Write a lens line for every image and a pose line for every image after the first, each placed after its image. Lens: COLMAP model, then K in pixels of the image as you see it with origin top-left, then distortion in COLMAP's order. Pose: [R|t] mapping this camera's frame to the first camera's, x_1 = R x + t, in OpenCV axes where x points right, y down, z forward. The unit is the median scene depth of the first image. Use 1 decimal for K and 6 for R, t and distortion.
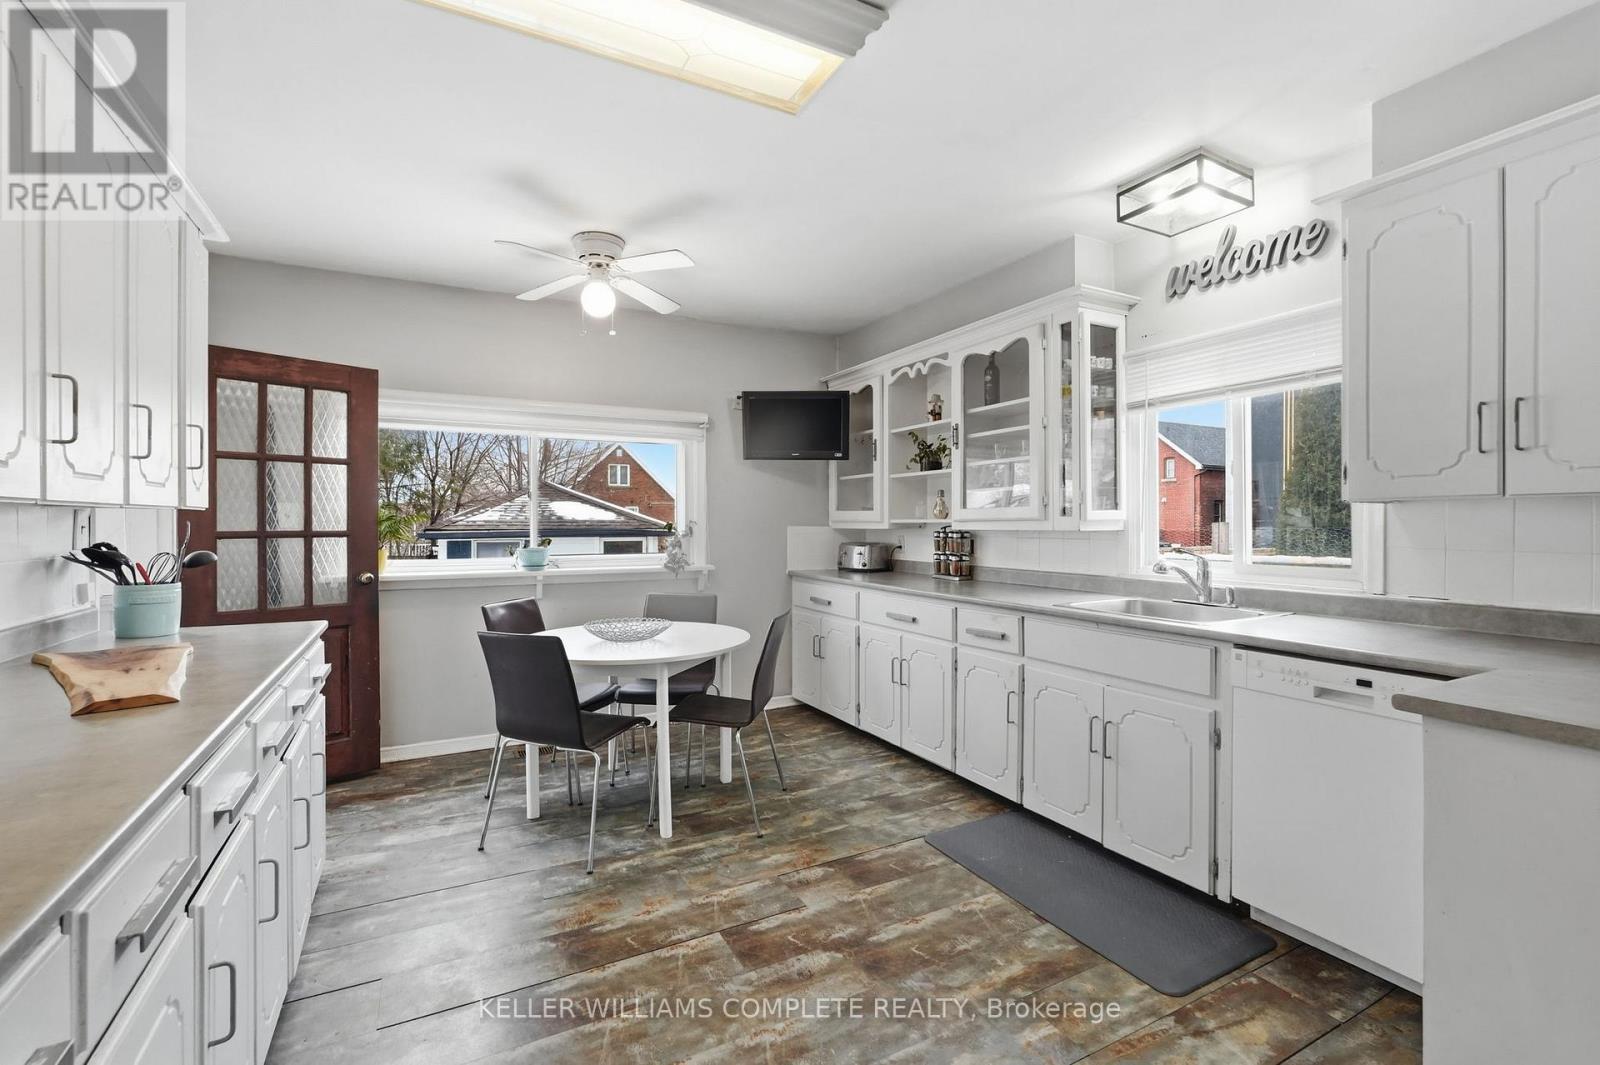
lens RADIAL K [[708.2, 0, 802.1], [0, 708.2, 529.2], [0, 0, 1]] dist [-0.000841, 0.001190]
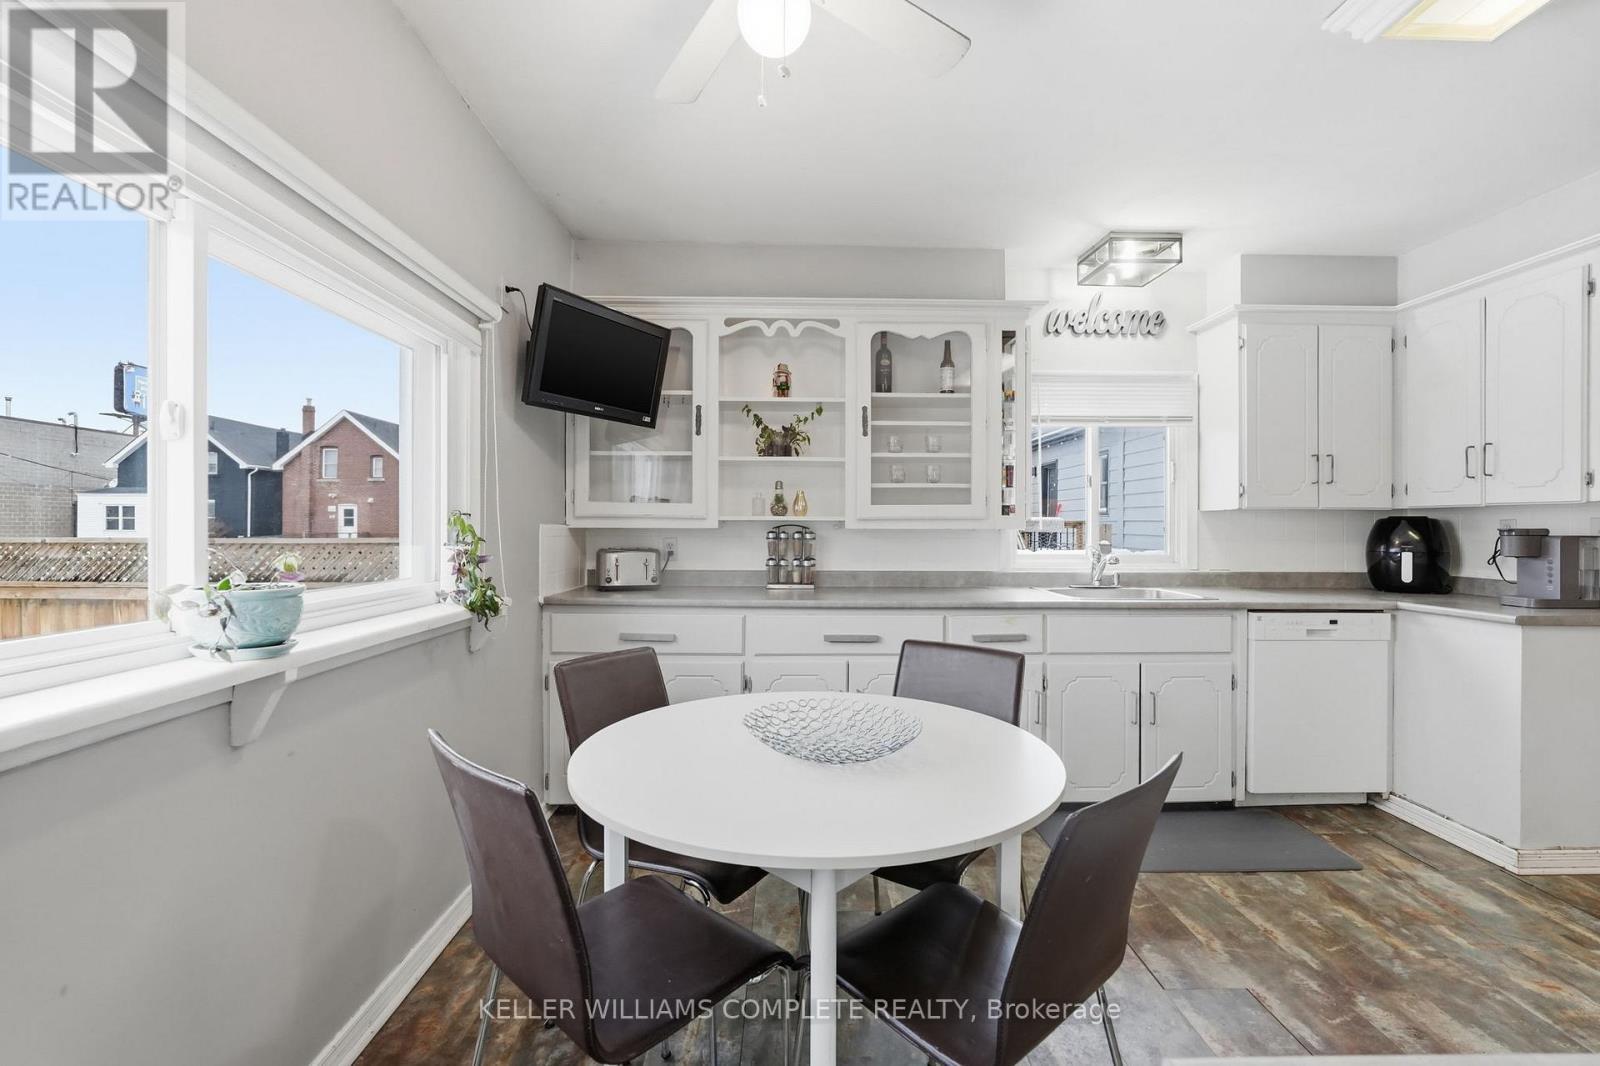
lens RADIAL K [[708.2, 0, 802.1], [0, 708.2, 529.7], [0, 0, 1]] dist [-0.000841, 0.001190]
pose [[0.443300, 0.000055, 0.896373, -0.889738], [0.003496, 0.999992, -0.001791, 0.004678], [-0.896366, 0.003928, 0.443296, 1.026917]]
